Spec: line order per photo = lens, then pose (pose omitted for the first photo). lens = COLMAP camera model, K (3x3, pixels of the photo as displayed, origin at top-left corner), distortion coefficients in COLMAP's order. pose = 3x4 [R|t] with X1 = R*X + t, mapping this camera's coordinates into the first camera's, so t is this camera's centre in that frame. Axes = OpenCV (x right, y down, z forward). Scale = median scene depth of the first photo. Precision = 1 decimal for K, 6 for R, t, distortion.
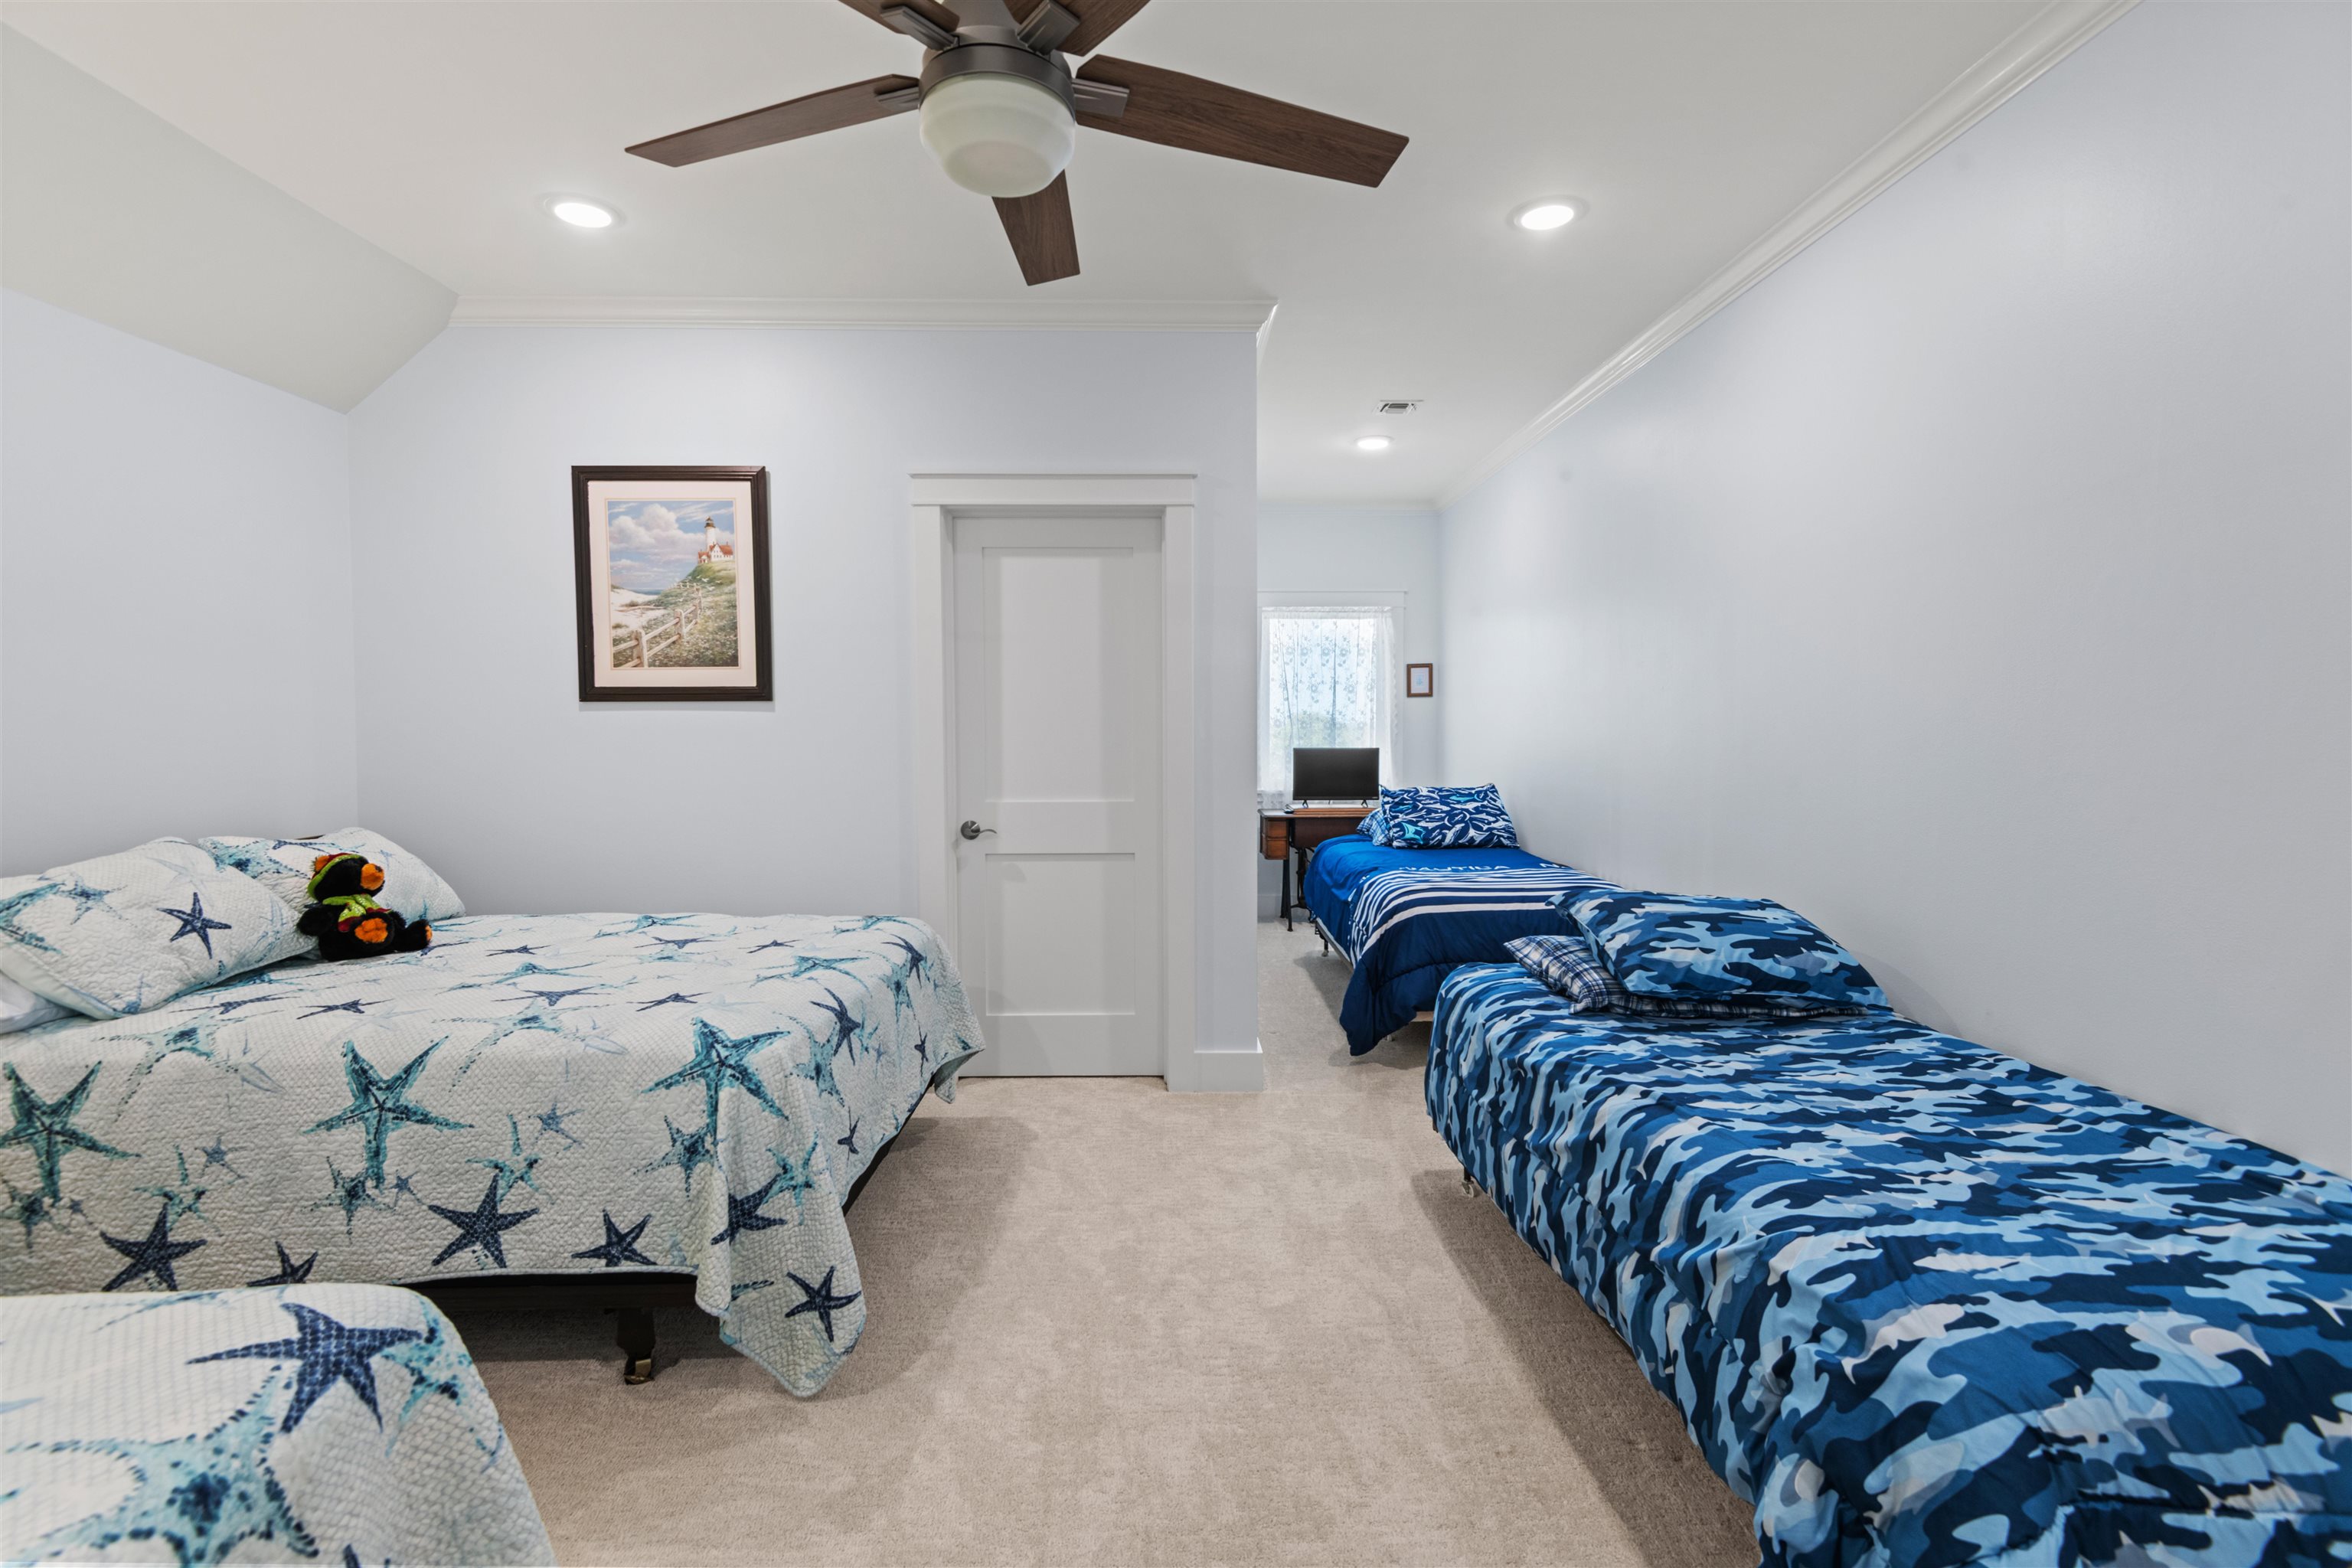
lens RADIAL K [[1083.8, 0, 1177.4], [0, 1083.8, 751.8], [0, 0, 1]] dist [0.017981, -0.006694]
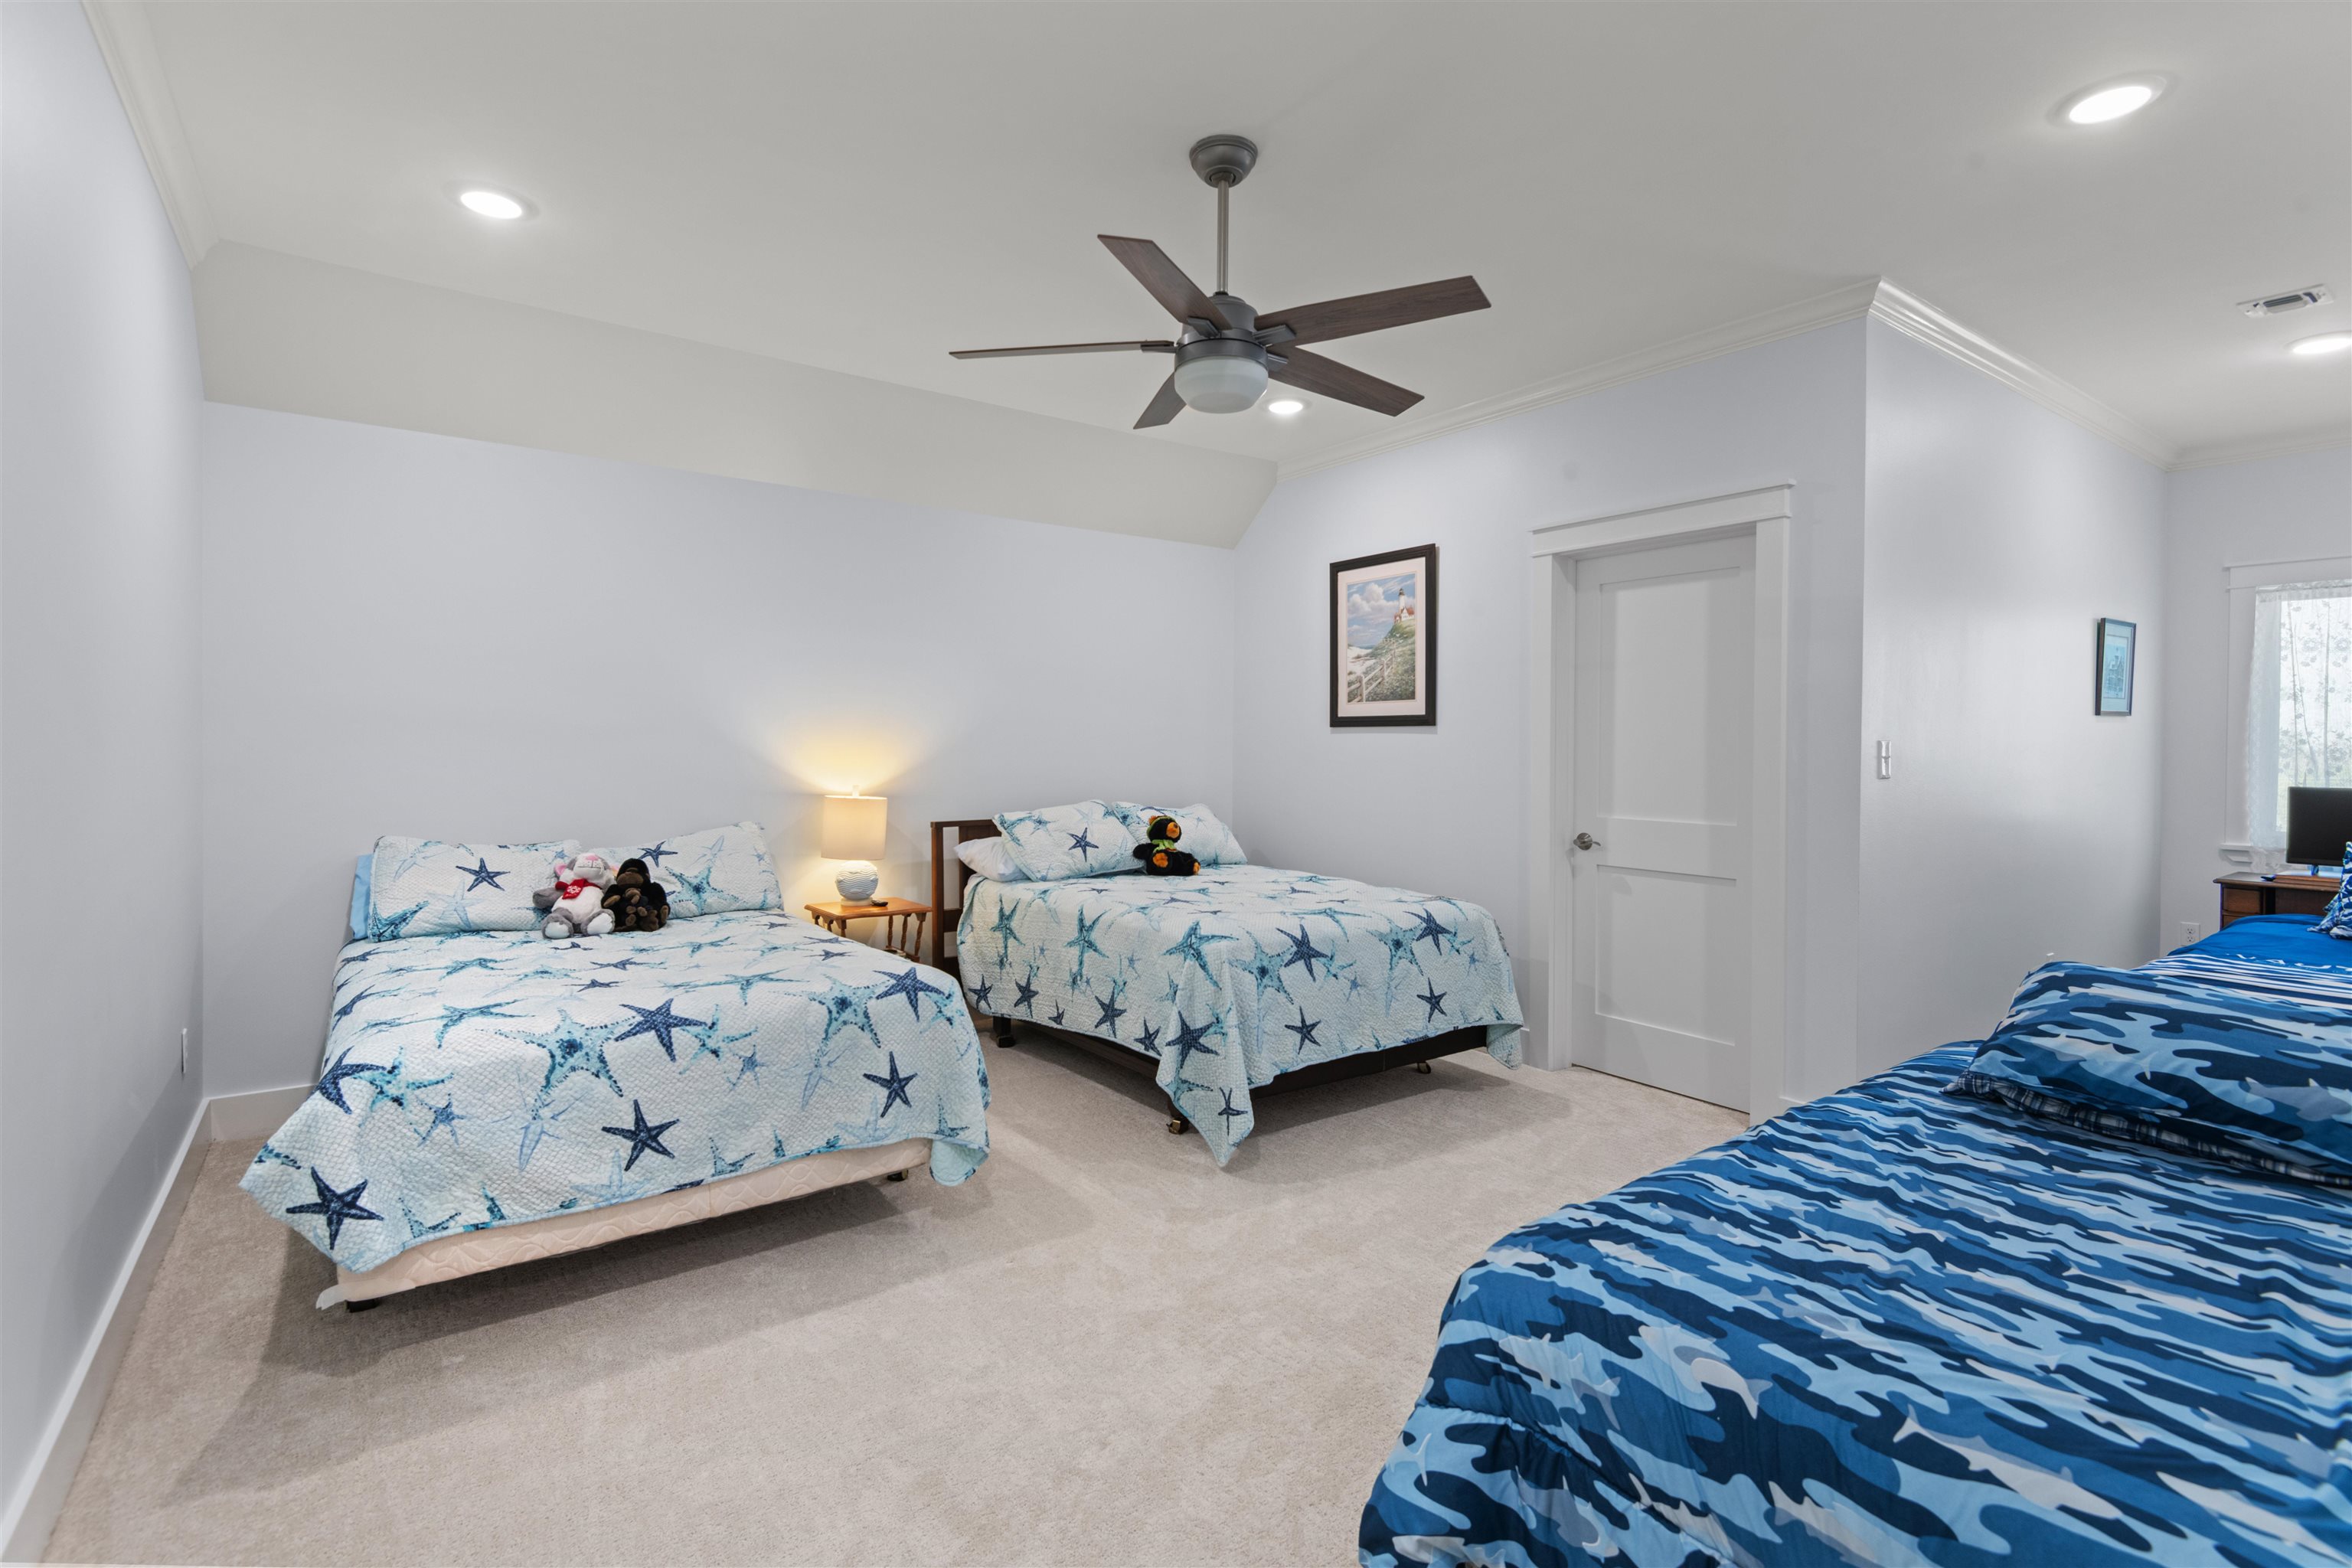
lens RADIAL K [[1101.1, 0, 1169.8], [0, 1101.1, 757.6], [0, 0, 1]] dist [0.035863, -0.022029]
pose [[0.570404, 0.017692, -0.821174, 0.906088], [-0.031858, 0.999492, -0.000595, 0.002115], [0.820746, 0.026500, 0.570678, 0.010270]]
